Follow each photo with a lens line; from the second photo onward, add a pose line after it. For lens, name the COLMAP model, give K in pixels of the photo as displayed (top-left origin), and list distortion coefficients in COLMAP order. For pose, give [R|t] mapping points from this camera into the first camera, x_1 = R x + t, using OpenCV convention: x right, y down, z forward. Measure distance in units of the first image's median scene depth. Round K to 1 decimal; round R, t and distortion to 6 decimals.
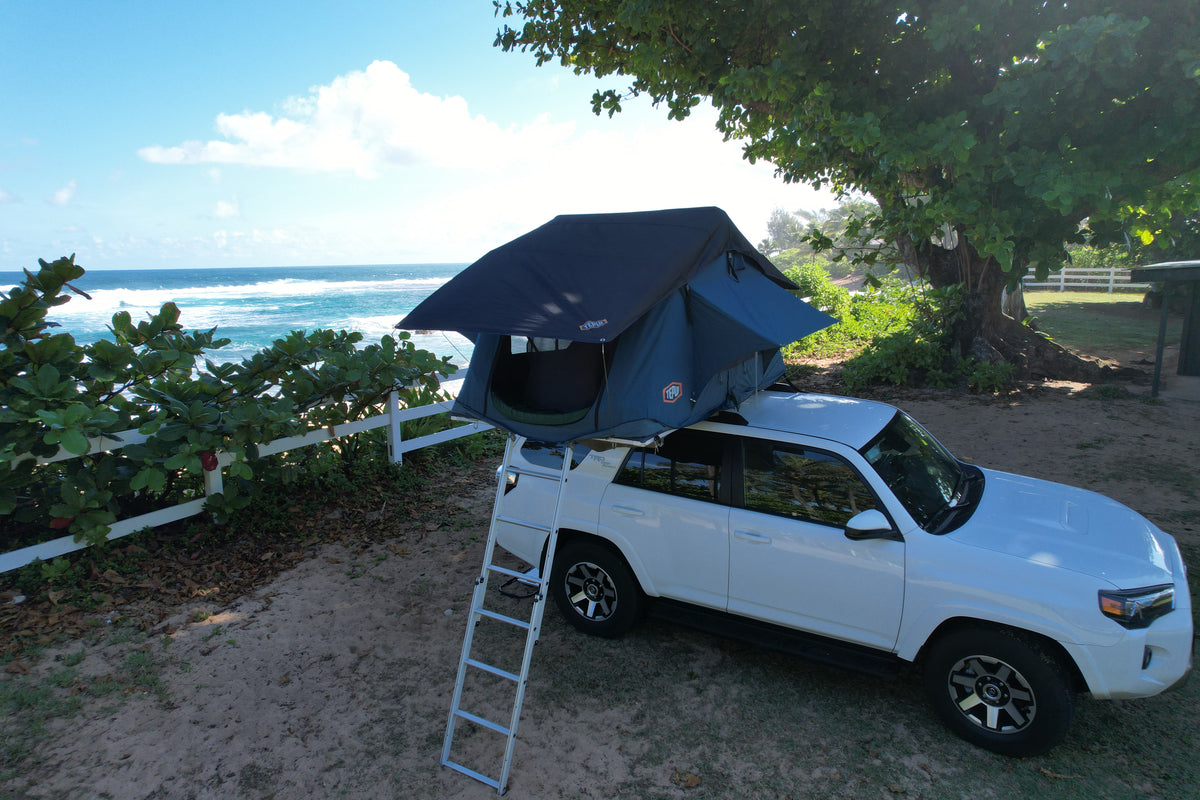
lens RADIAL K [[762.9, 0, 600.0], [0, 762.9, 400.0], [0, 0, 1]] dist [-0.080612, 0.074519]
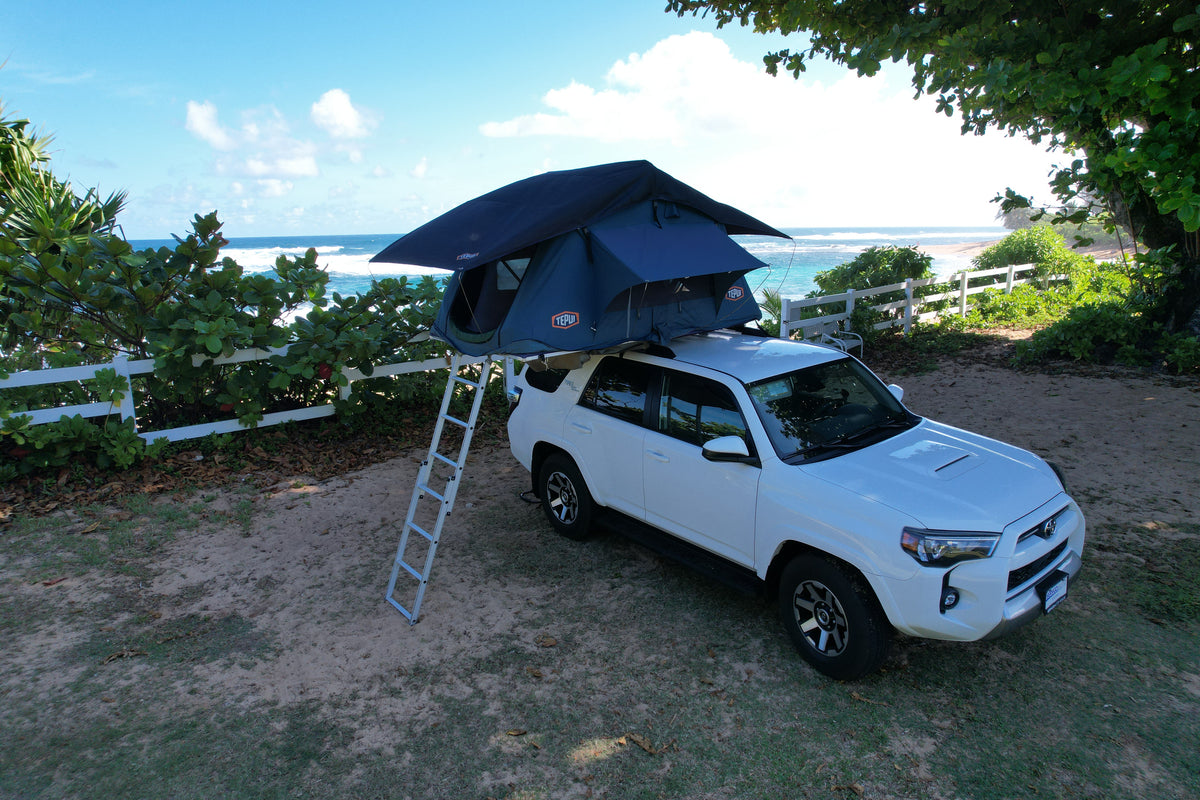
lens RADIAL K [[762.9, 0, 600.0], [0, 762.9, 400.0], [0, 0, 1]] dist [-0.080612, 0.074519]
pose [[0.938195, 0.076096, -0.337637, 0.445968], [-0.061159, 0.996629, 0.054675, 0.037104], [0.340660, -0.030647, 0.939687, -0.077762]]
